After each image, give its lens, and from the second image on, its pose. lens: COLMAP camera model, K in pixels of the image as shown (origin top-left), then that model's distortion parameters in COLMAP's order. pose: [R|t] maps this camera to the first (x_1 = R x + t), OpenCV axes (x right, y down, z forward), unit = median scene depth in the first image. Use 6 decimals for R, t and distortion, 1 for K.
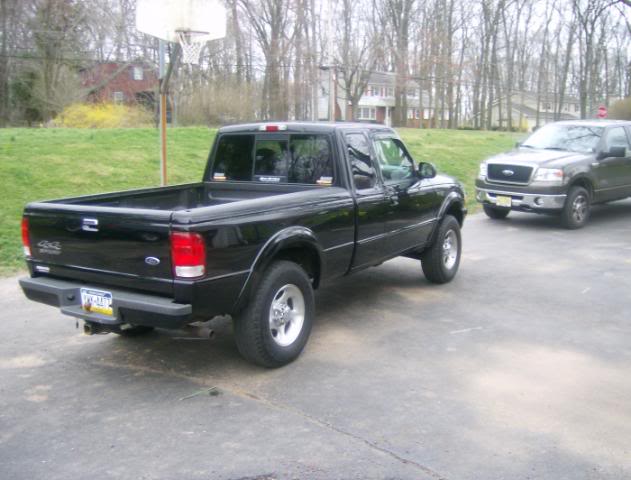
lens RADIAL K [[674.2, 0, 315.5], [0, 674.2, 240.0], [0, 0, 1]] dist [-0.140637, -0.003227]
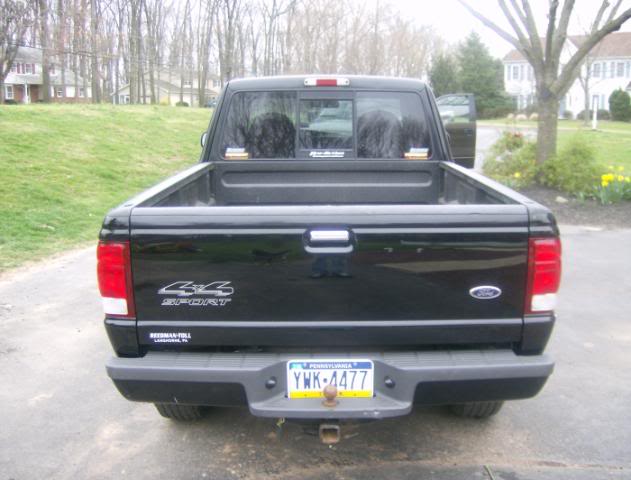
lens RADIAL K [[674.2, 0, 315.5], [0, 674.2, 240.0], [0, 0, 1]] dist [-0.140637, -0.003227]
pose [[0.857936, -0.095927, 0.504721, -0.450005], [0.079291, 0.995366, 0.054398, -0.039375], [-0.507600, -0.006650, 0.861567, 0.391837]]
